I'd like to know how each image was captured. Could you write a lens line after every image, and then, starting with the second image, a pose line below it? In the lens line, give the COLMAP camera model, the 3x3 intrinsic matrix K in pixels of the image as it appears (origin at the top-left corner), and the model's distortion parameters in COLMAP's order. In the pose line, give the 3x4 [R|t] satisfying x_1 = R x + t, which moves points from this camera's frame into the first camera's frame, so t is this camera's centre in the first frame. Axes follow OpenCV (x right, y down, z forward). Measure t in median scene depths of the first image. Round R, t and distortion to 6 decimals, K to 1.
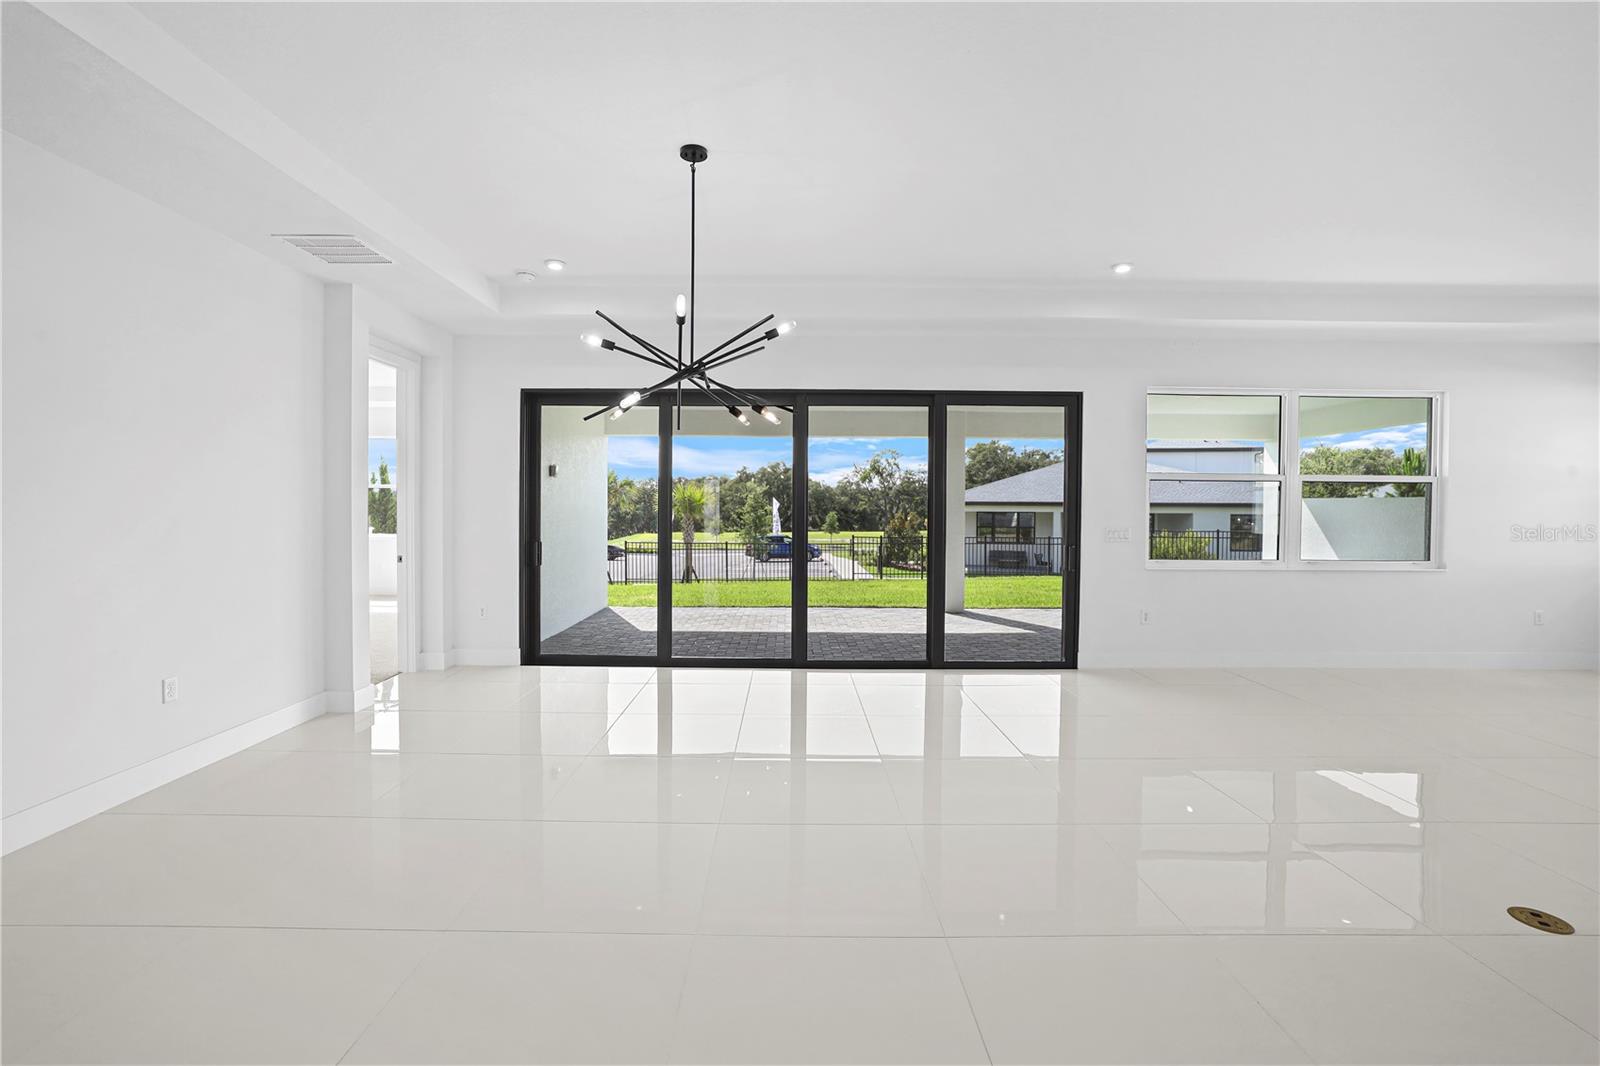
lens RADIAL K [[687.1, 0, 797.7], [0, 687.1, 521.7], [0, 0, 1]] dist [-0.003687, -0.000248]
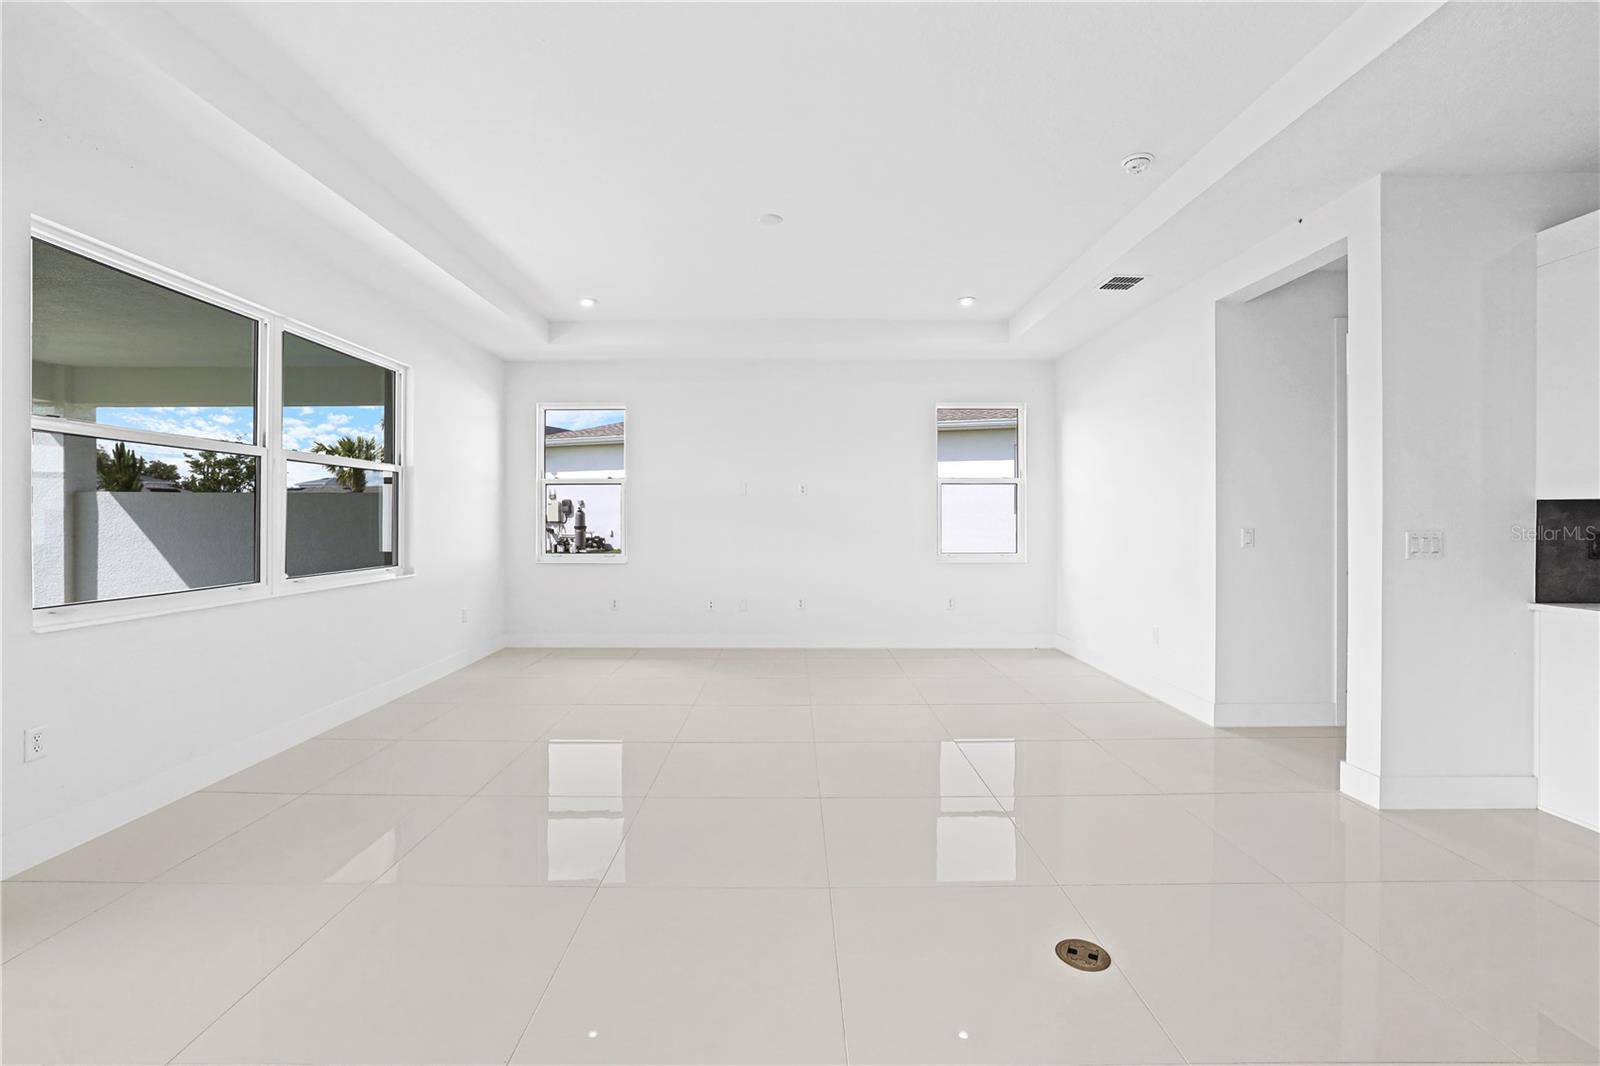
lens RADIAL K [[687.1, 0, 797.7], [0, 687.1, 521.7], [0, 0, 1]] dist [-0.003687, -0.000248]
pose [[0.005075, -0.013140, 0.999901, 0.022548], [0.021863, 0.999676, 0.013026, 0.000748], [-0.999748, 0.021795, 0.005361, 0.144001]]
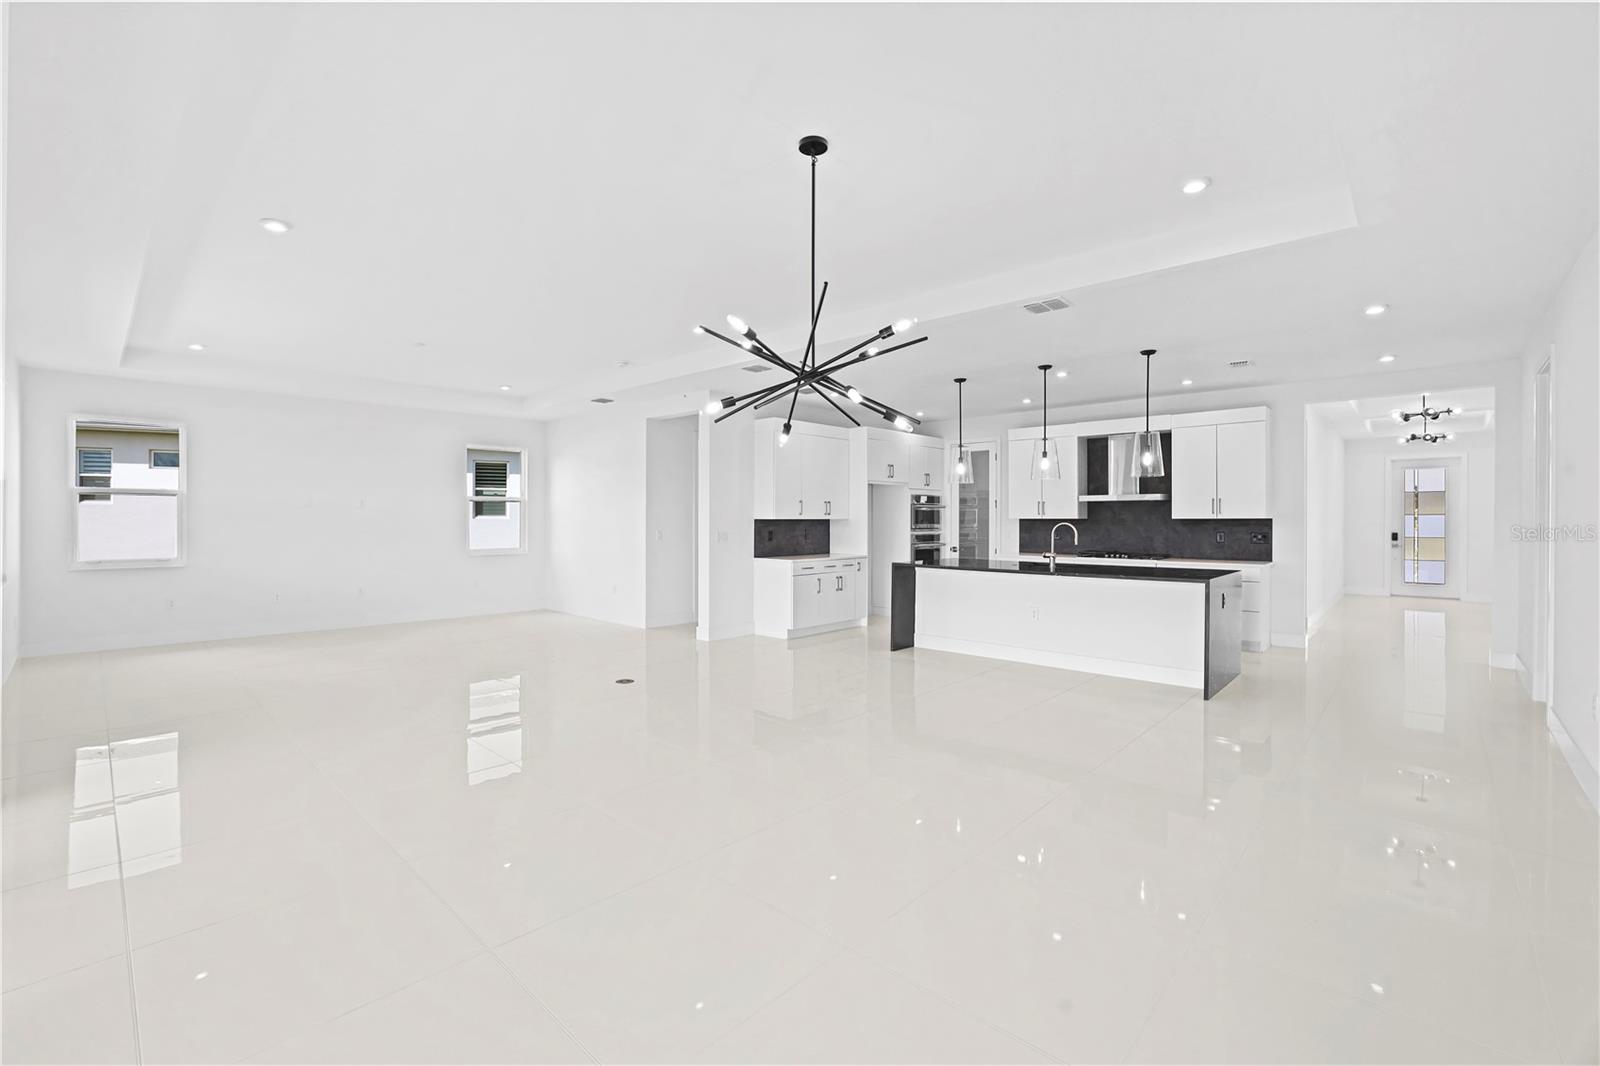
lens RADIAL K [[687.1, 0, 797.7], [0, 687.1, 521.7], [0, 0, 1]] dist [-0.003687, -0.000248]
pose [[-0.729155, -0.007614, 0.684306, -0.009074], [0.008074, 0.999773, 0.019727, -0.000457], [-0.684301, 0.019909, -0.728928, 0.169376]]
